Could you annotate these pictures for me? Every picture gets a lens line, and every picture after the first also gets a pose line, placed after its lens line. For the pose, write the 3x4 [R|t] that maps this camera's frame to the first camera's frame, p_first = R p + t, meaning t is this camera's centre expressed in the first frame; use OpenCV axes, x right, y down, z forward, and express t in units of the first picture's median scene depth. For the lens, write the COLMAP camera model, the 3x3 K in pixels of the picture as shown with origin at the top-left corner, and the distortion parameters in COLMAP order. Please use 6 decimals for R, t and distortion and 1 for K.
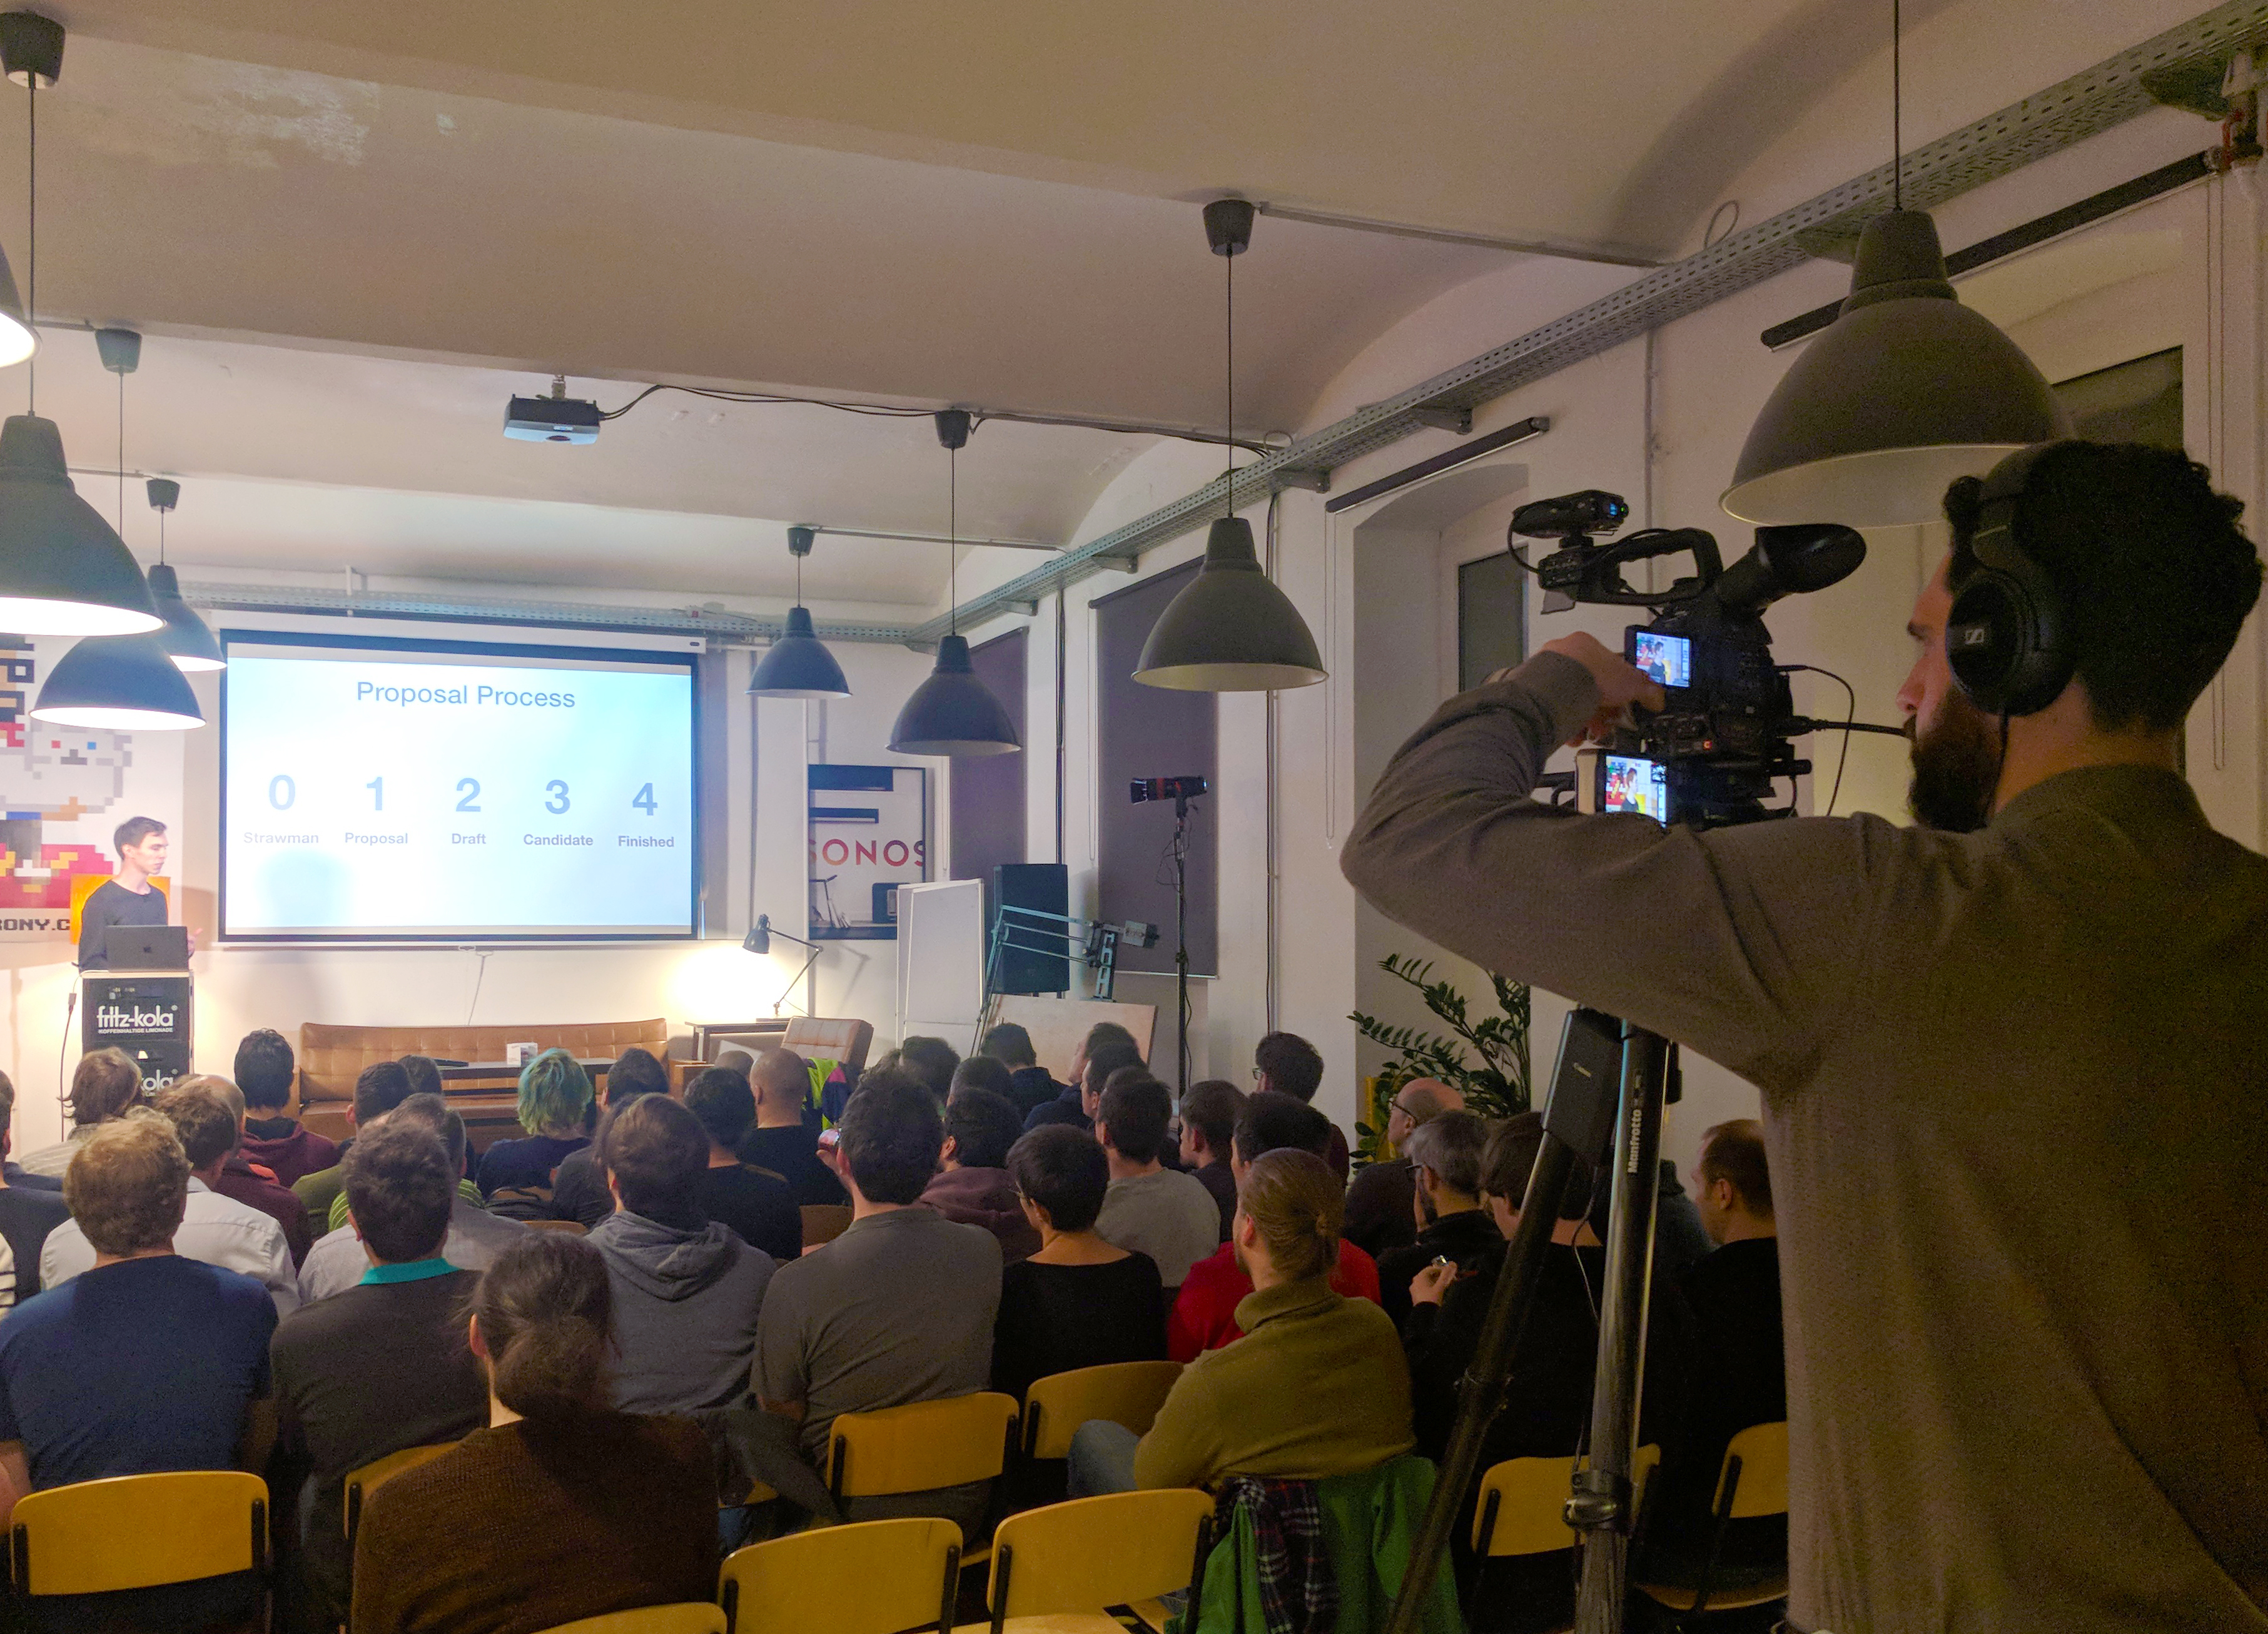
lens RADIAL K [[1890.8, 0, 1021.2], [0, 1890.8, 915.1], [0, 0, 1]] dist [0.024633, -0.034048]
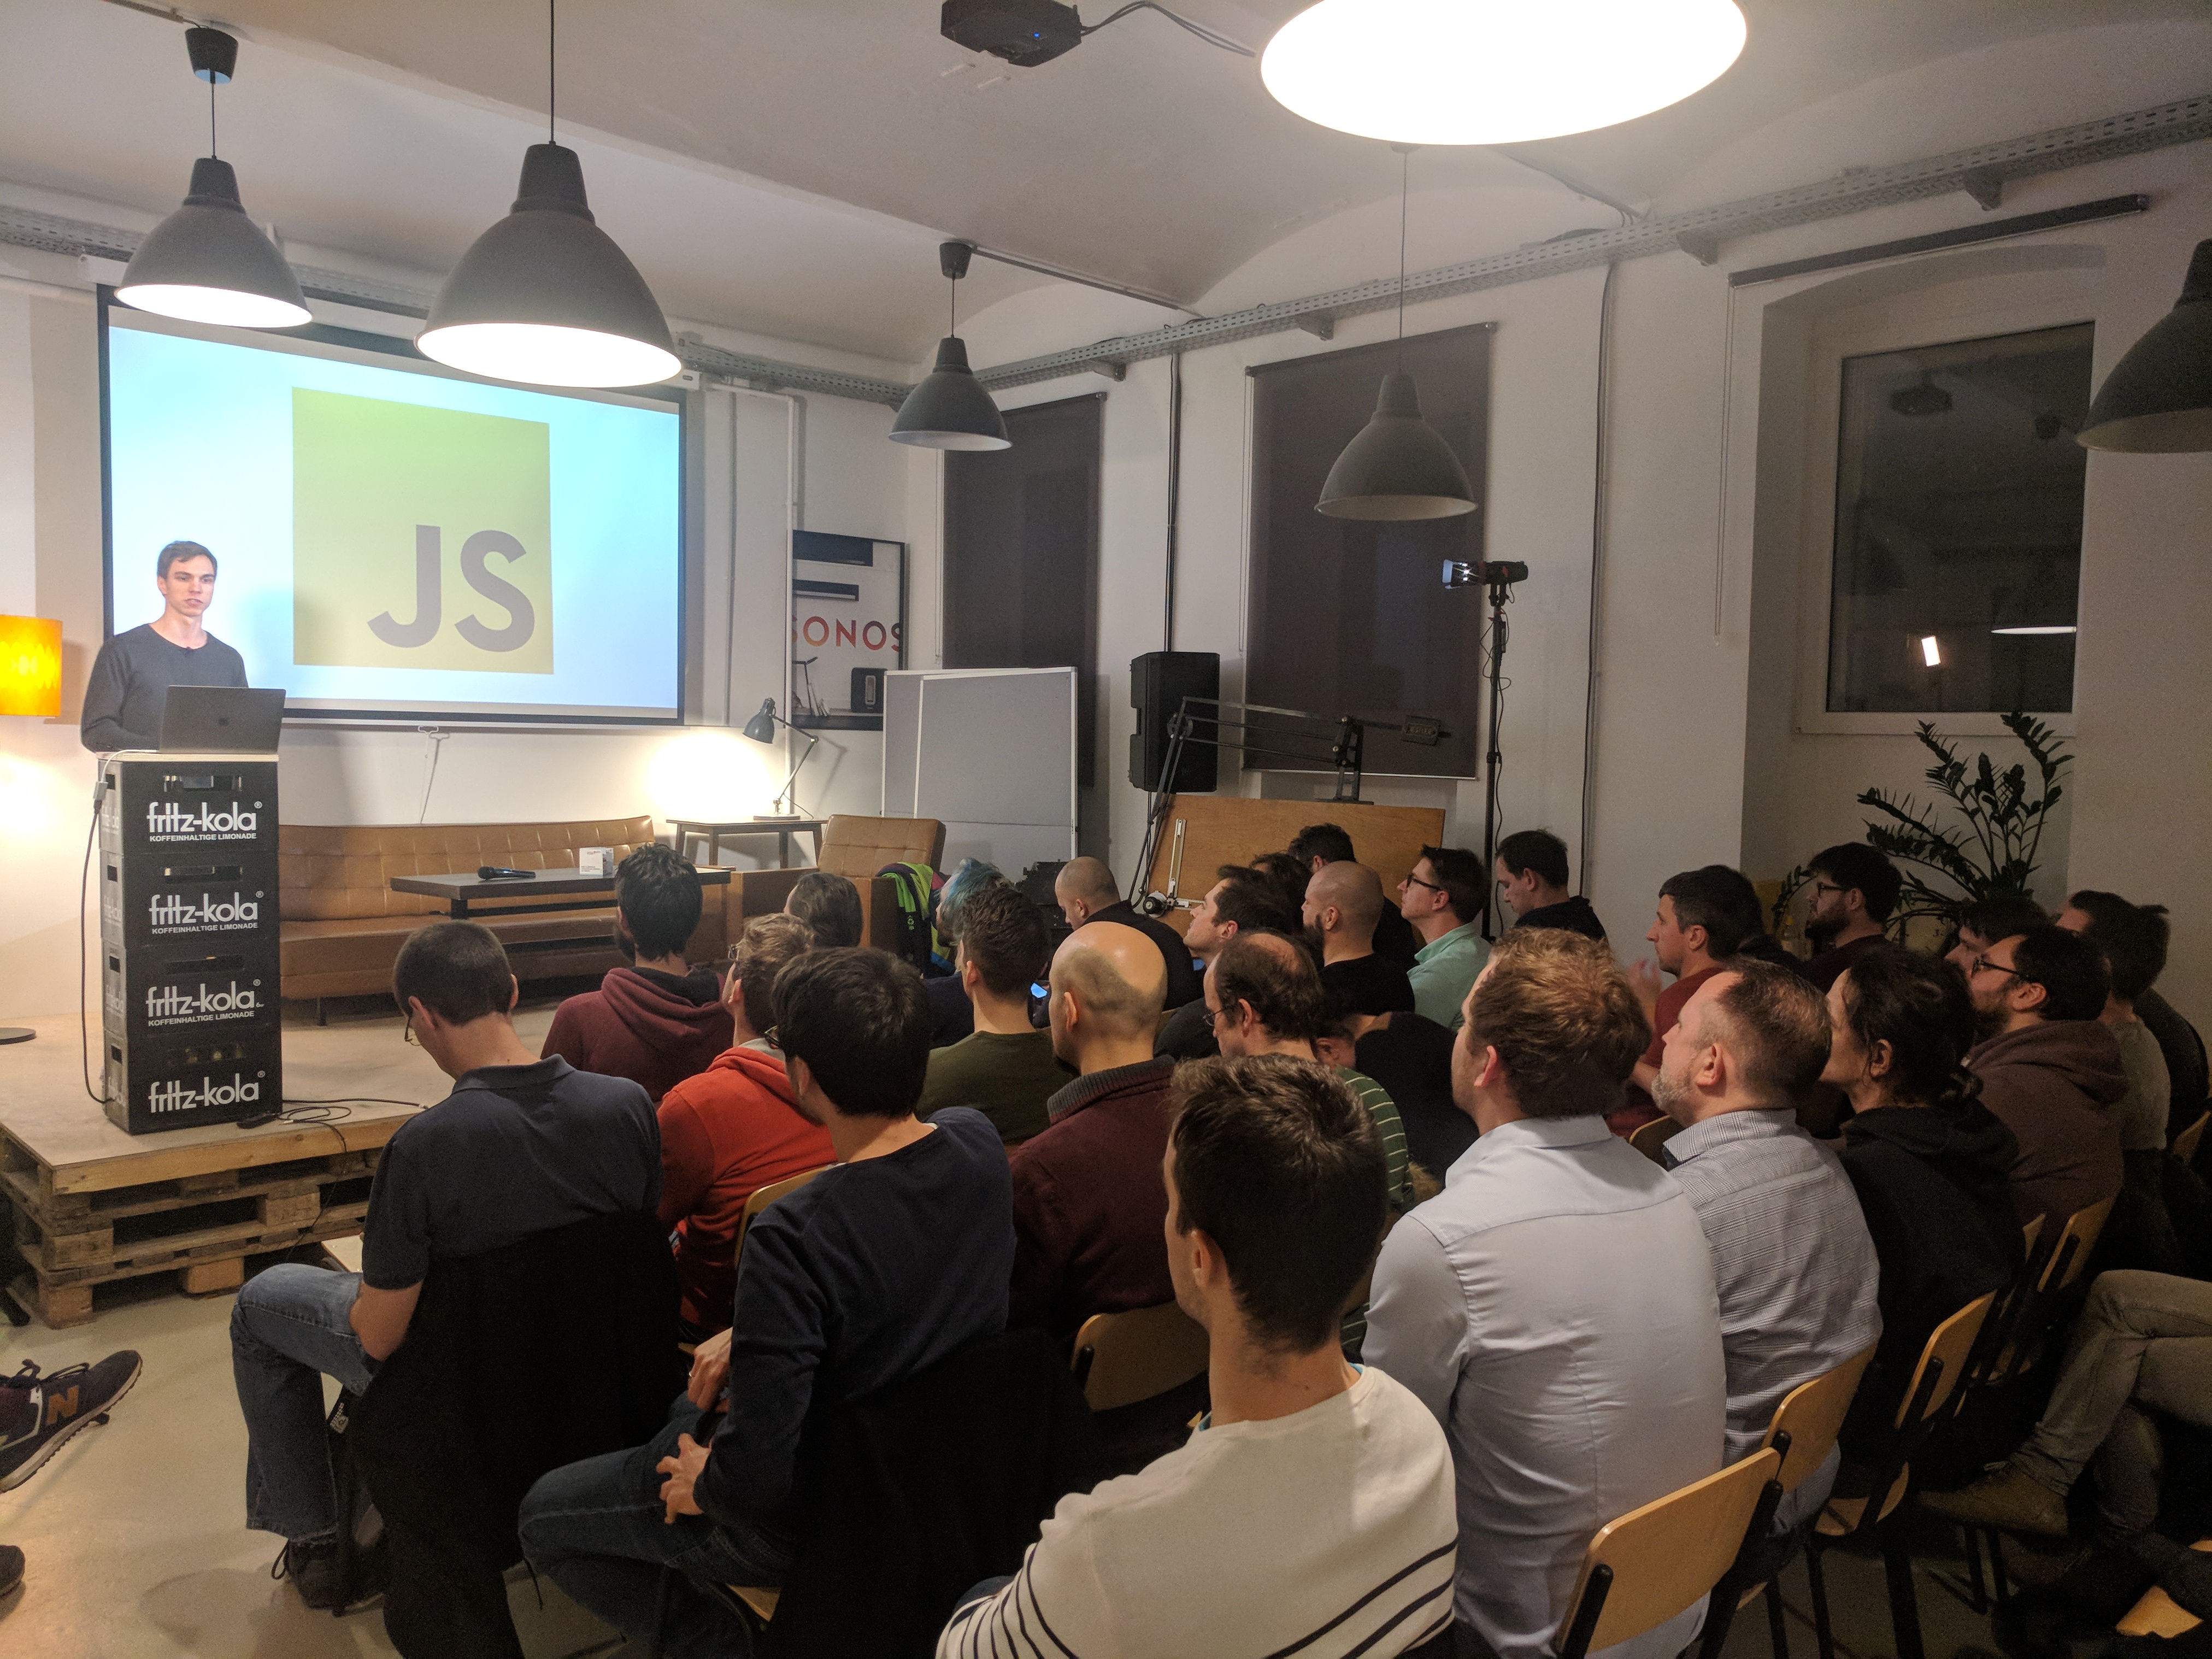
lens RADIAL K [[1679.3, 0, 1103.7], [0, 1679.3, 821.9], [0, 0, 1]] dist [-0.004393, -0.001050]
pose [[0.928077, 0.013694, 0.372137, -0.303827], [-0.035172, 0.998080, 0.050988, 0.013251], [-0.370725, -0.060410, 0.926776, 0.239780]]
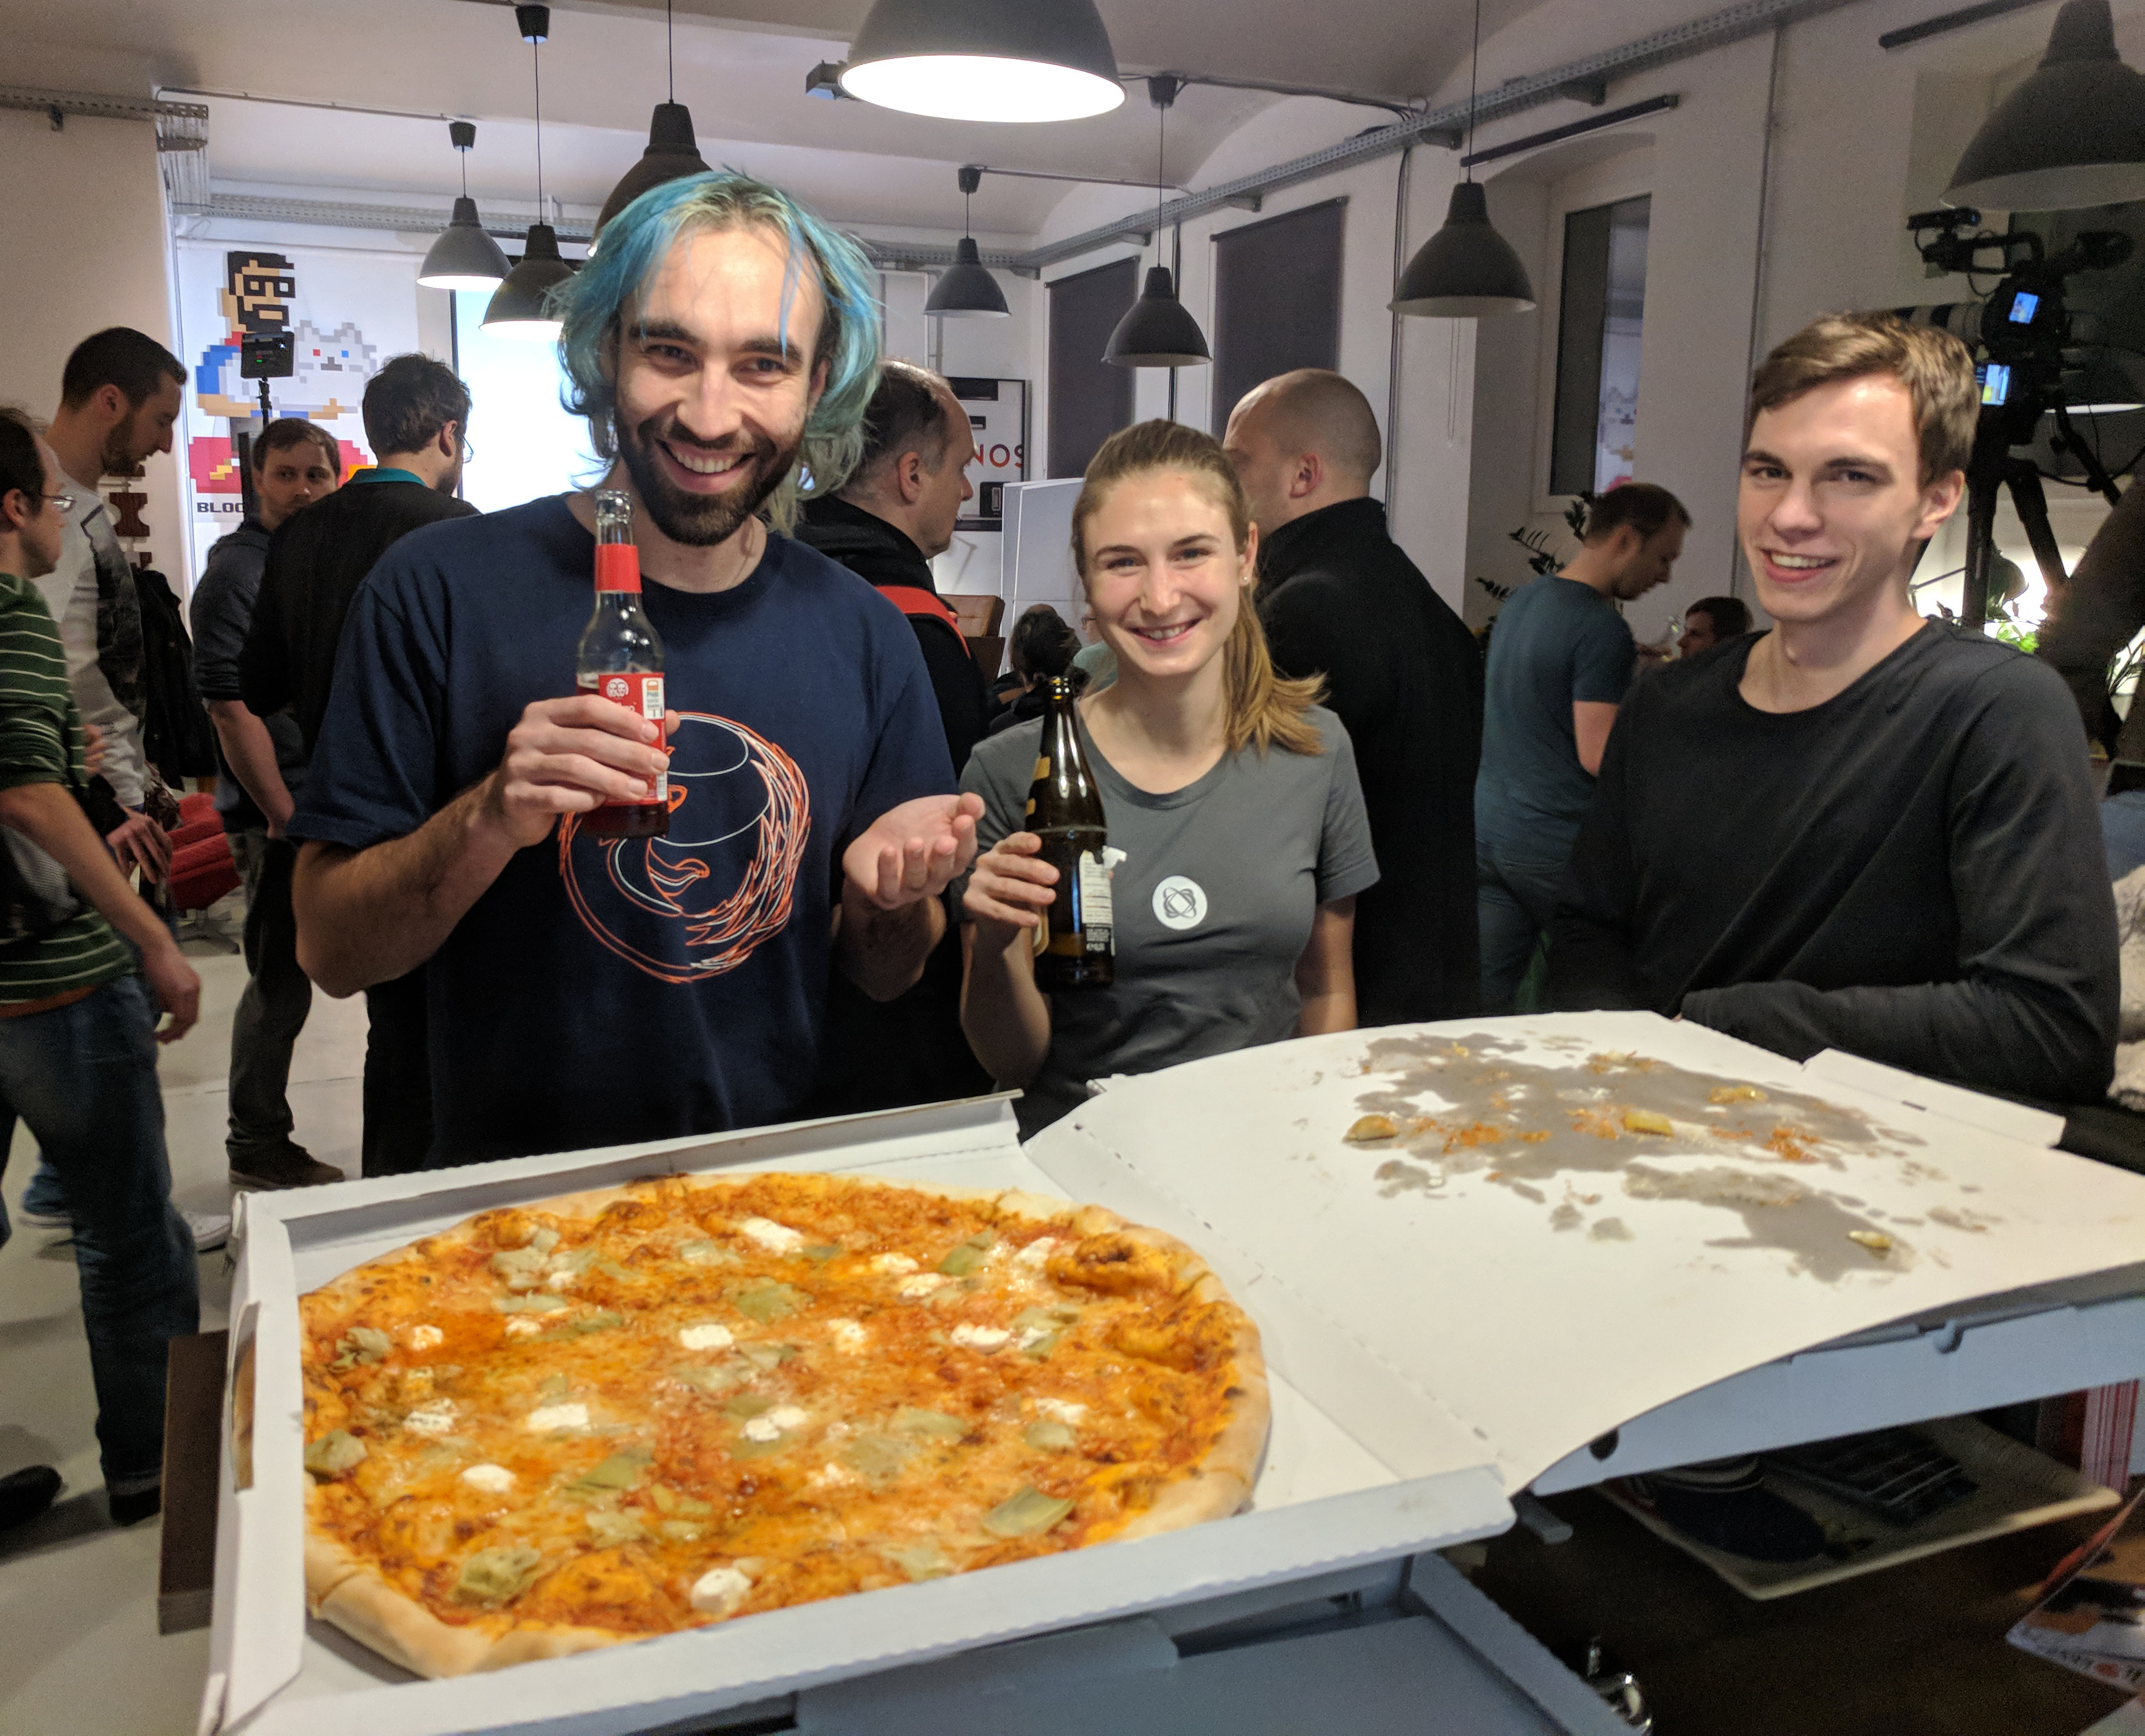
lens RADIAL K [[1787.1, 0, 960.5], [0, 1787.1, 842.8], [0, 0, 1]] dist [-0.011037, 0.039693]
pose [[0.999641, 0.002818, 0.026659, -0.138106], [-0.007334, 0.985270, 0.170850, 0.017067], [-0.025785, -0.170984, 0.984936, -0.148926]]
